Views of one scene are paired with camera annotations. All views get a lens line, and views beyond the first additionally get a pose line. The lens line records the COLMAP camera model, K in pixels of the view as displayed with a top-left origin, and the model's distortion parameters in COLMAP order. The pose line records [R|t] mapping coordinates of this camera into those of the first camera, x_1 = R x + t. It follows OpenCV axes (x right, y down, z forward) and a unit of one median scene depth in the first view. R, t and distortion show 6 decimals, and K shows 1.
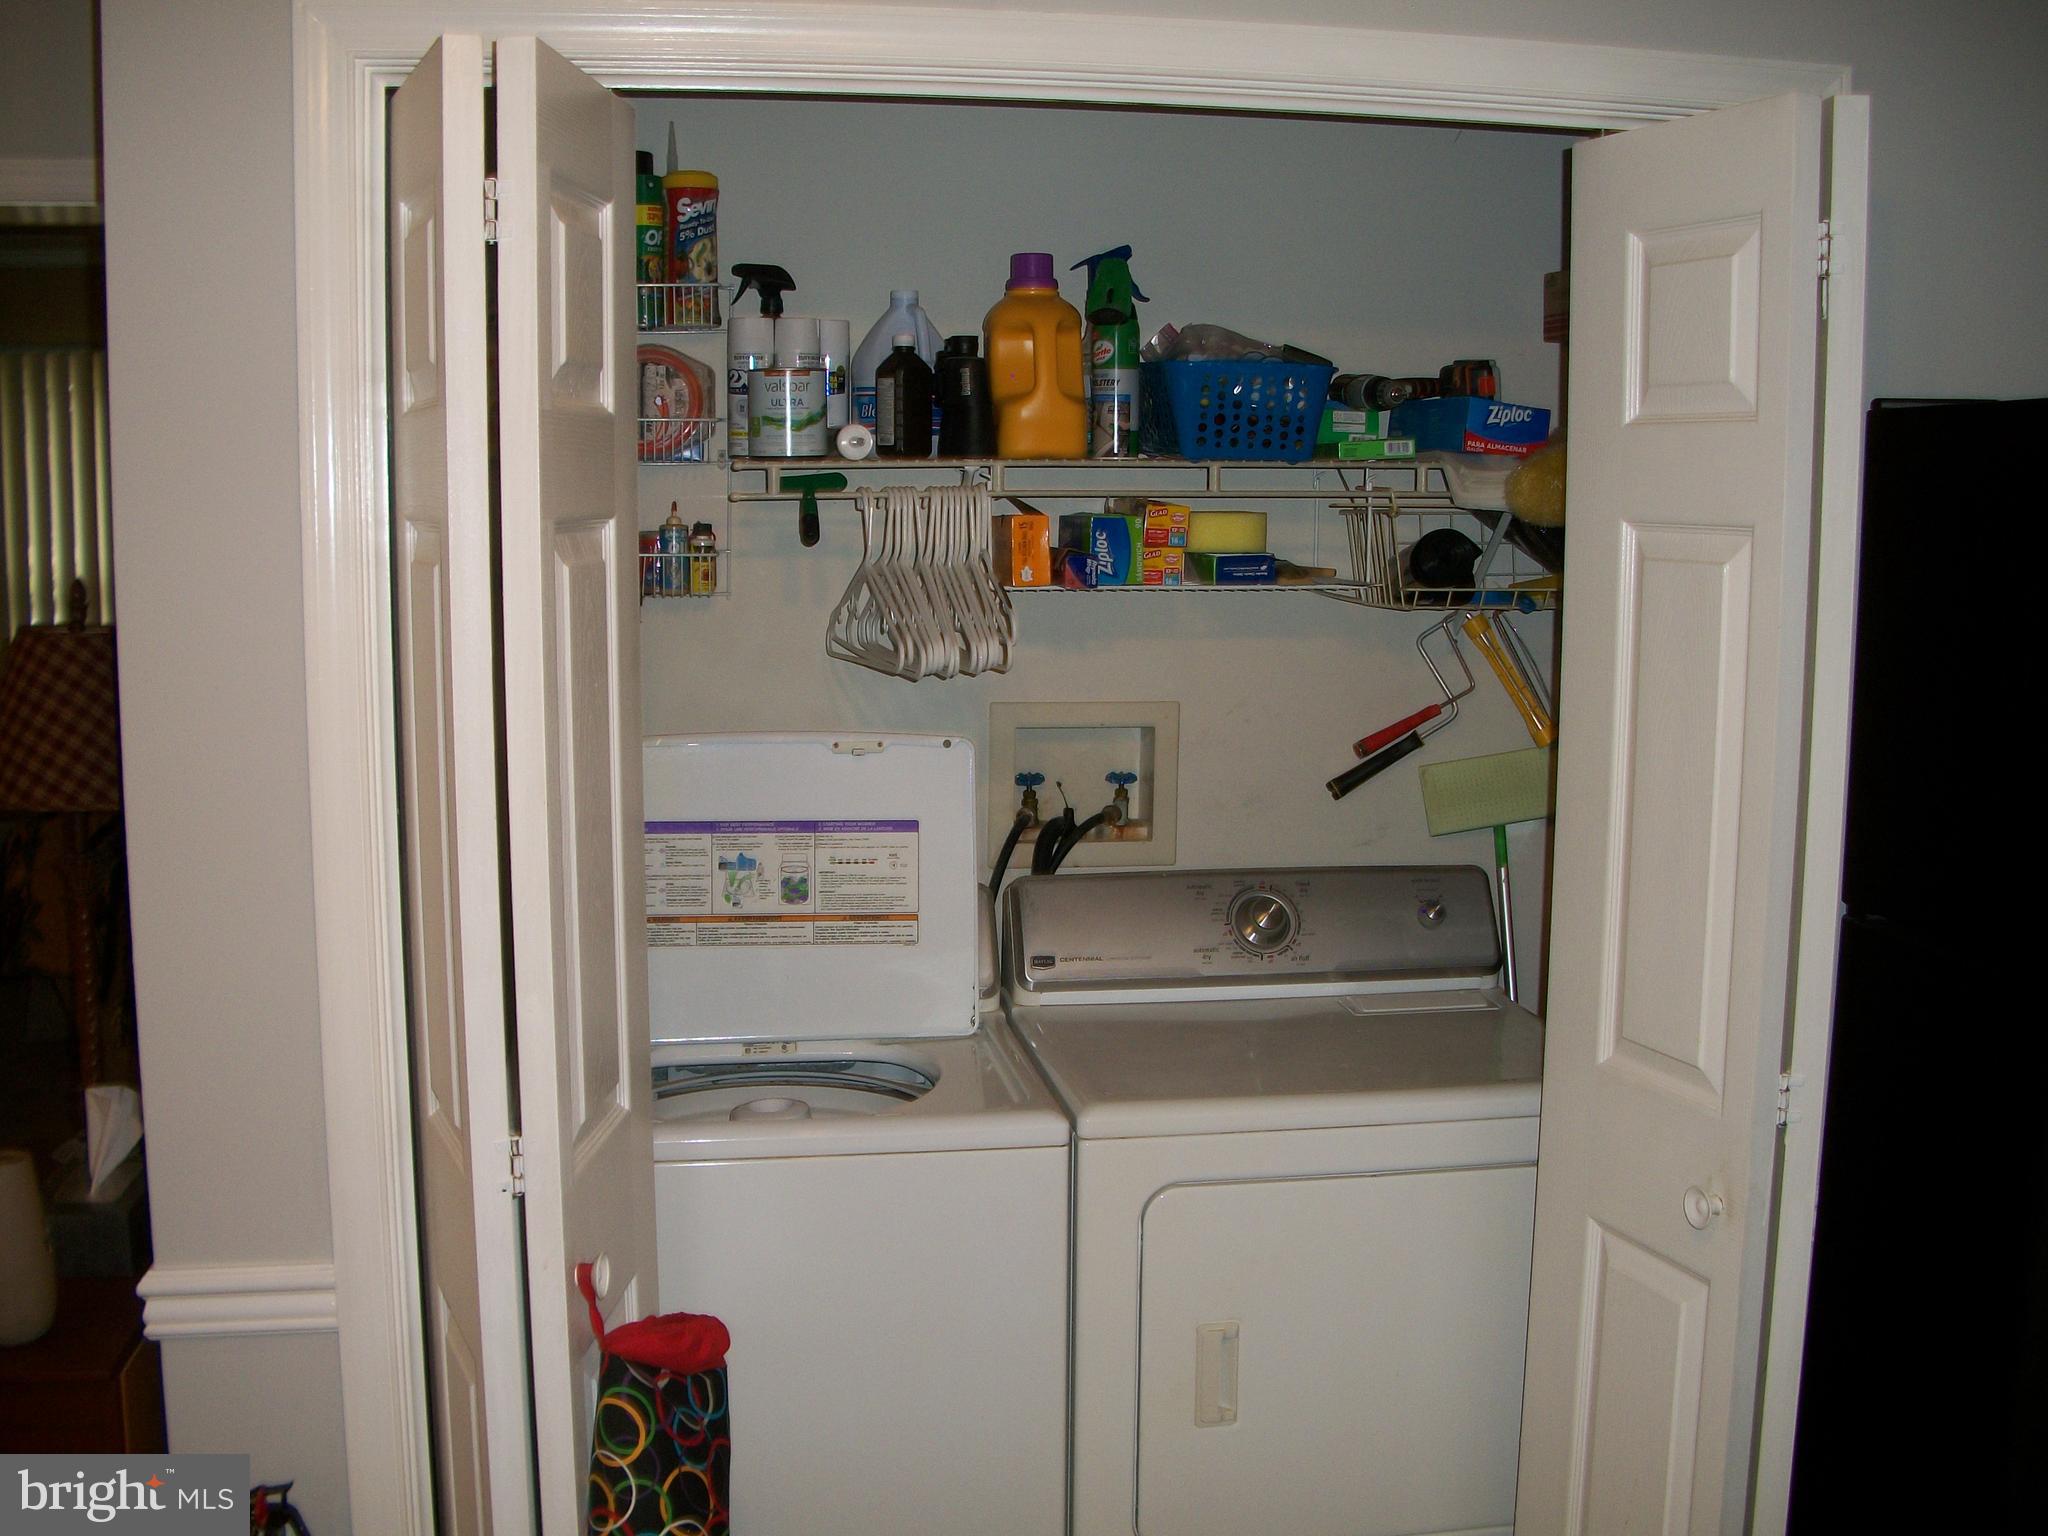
lens RADIAL K [[2110.1, 0, 1024.0], [0, 2110.1, 768.0], [0, 0, 1]] dist [-0.244417, 0.306438]
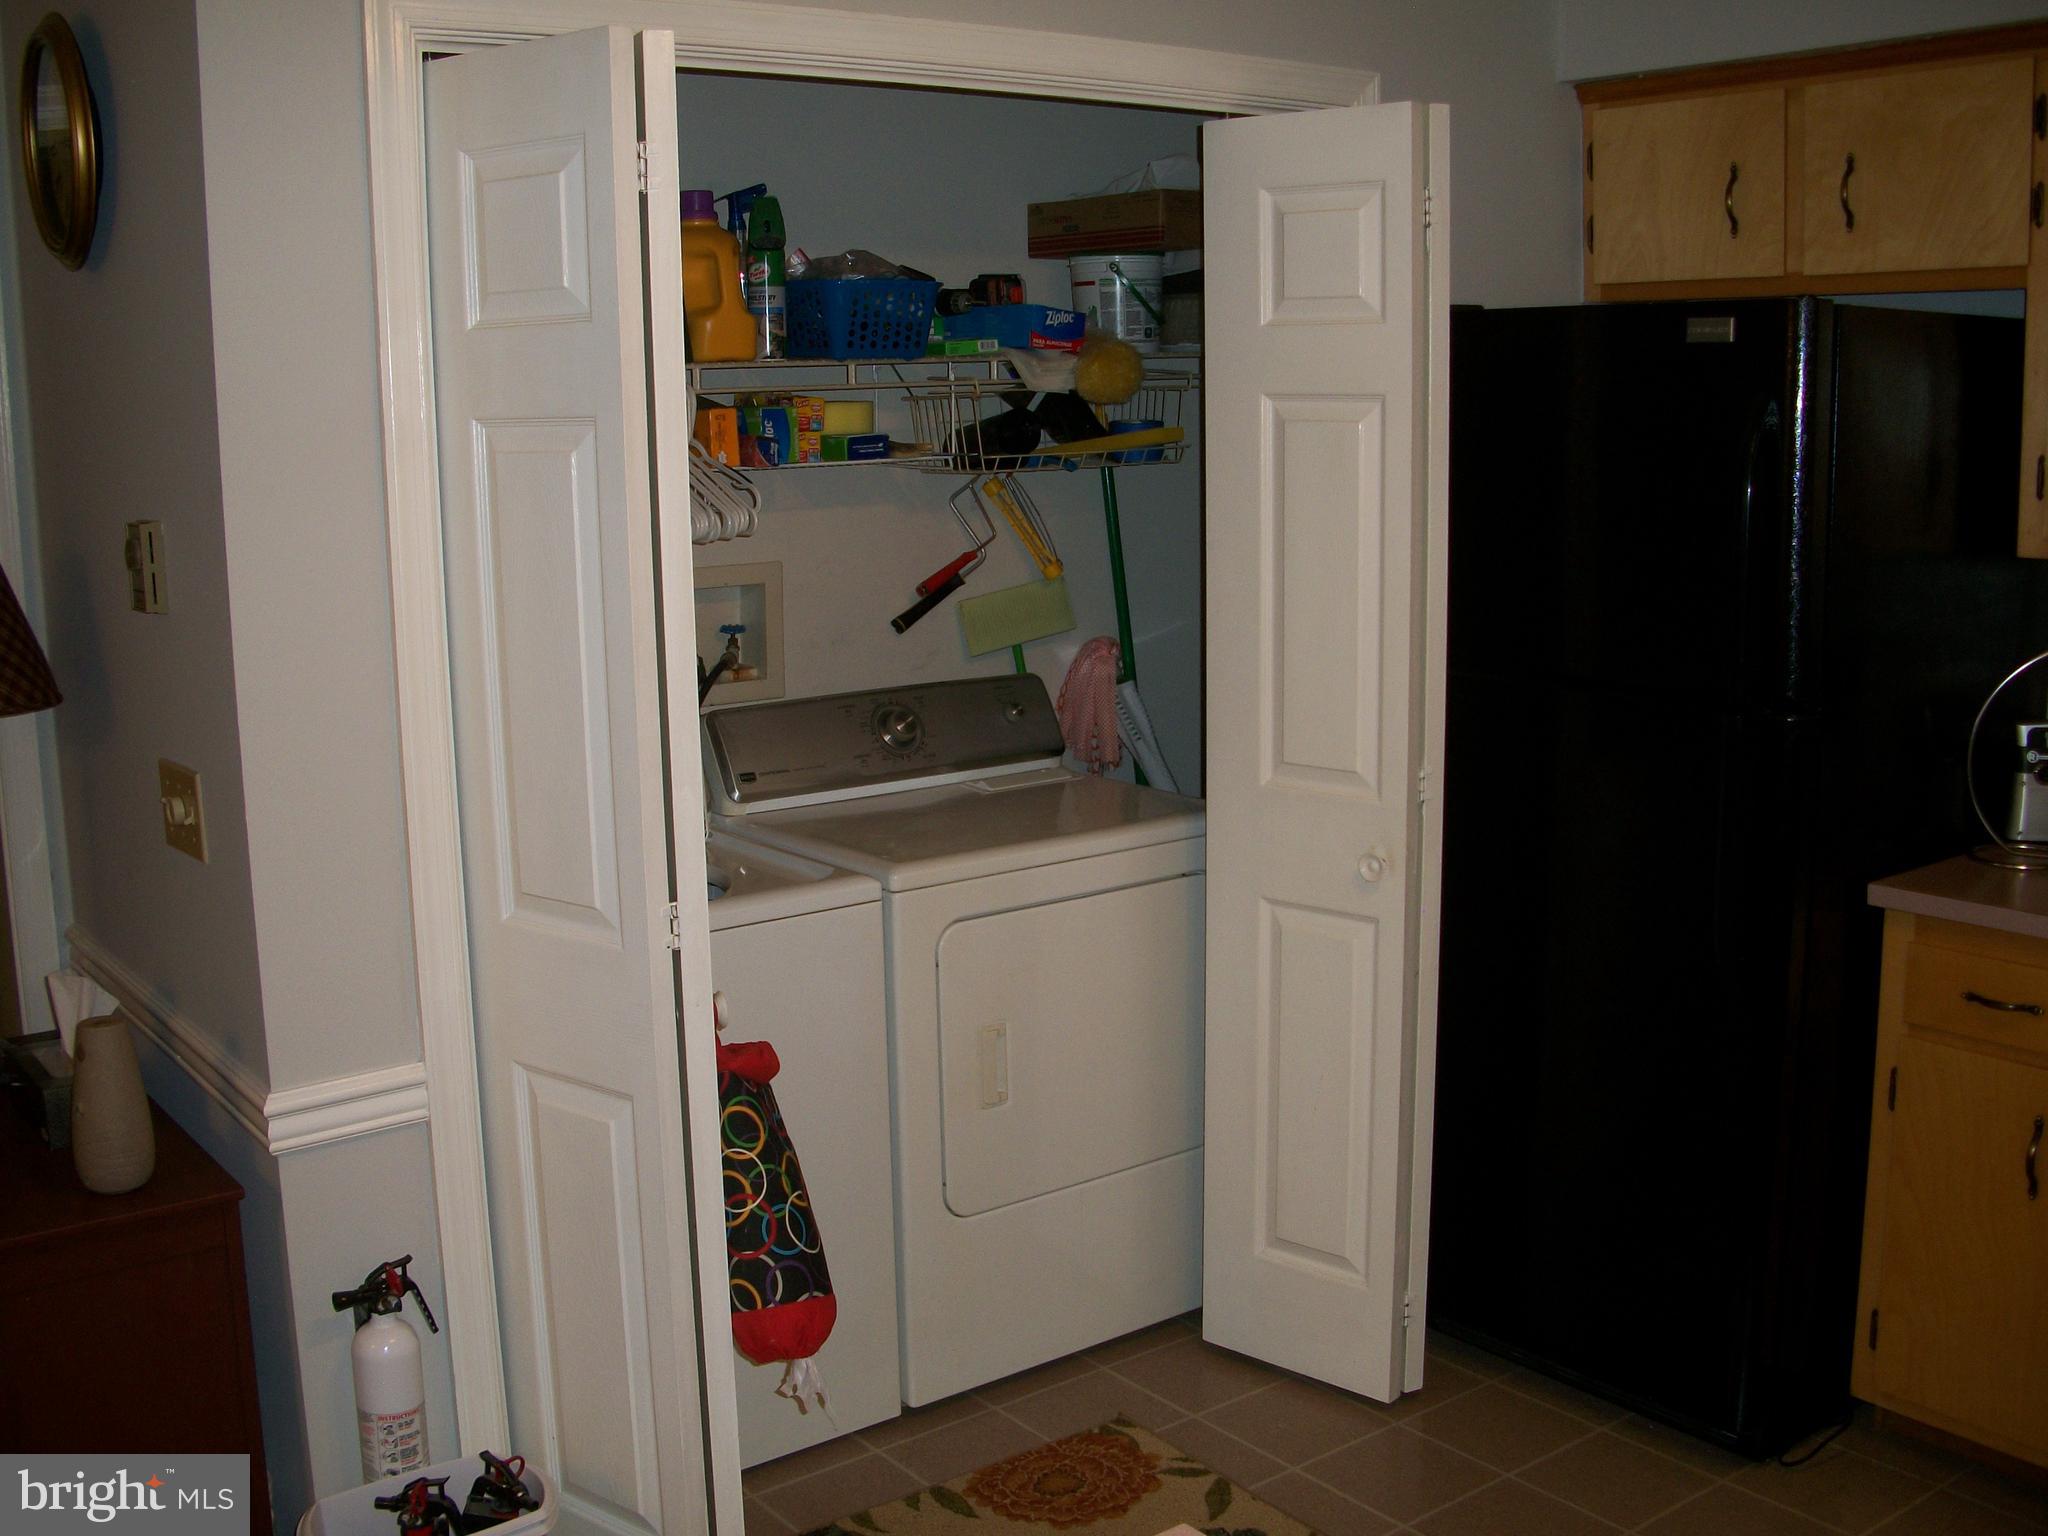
lens RADIAL K [[2110.1, 0, 1024.0], [0, 2110.1, 768.0], [0, 0, 1]] dist [-0.244417, 0.306438]
pose [[0.884432, -0.104160, 0.454896, -0.406469], [0.082150, 0.994301, 0.067950, 0.017629], [-0.459381, -0.022728, 0.887948, -0.147877]]
